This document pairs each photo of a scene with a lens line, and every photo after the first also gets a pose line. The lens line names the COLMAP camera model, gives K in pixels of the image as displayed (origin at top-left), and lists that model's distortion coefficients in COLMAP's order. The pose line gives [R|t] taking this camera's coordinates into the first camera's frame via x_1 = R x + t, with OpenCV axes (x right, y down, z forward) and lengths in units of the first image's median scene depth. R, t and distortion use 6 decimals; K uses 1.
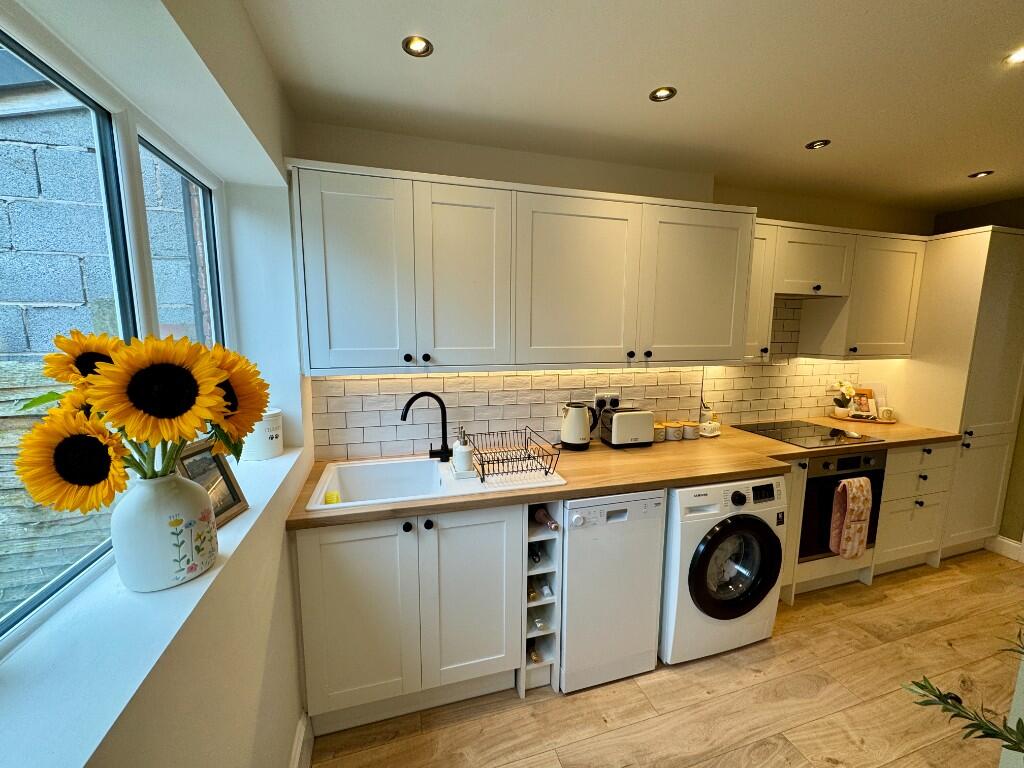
lens RADIAL K [[408.2, 0, 508.4], [0, 408.2, 384.3], [0, 0, 1]] dist [-0.001935, -0.000128]
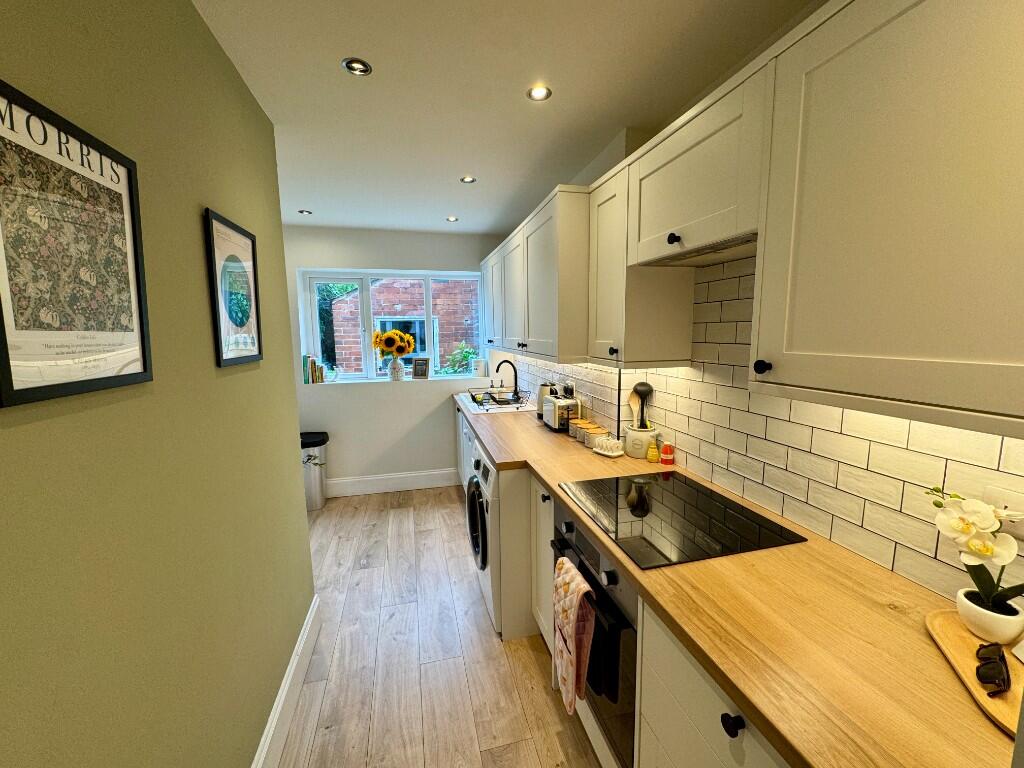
lens RADIAL K [[408.2, 0, 508.4], [0, 408.2, 384.3], [0, 0, 1]] dist [-0.001935, -0.000128]
pose [[-0.048466, 0.124959, -0.990977, 1.750693], [-0.124637, 0.983632, 0.130129, -0.124056], [0.991018, 0.129819, -0.032099, 1.108157]]
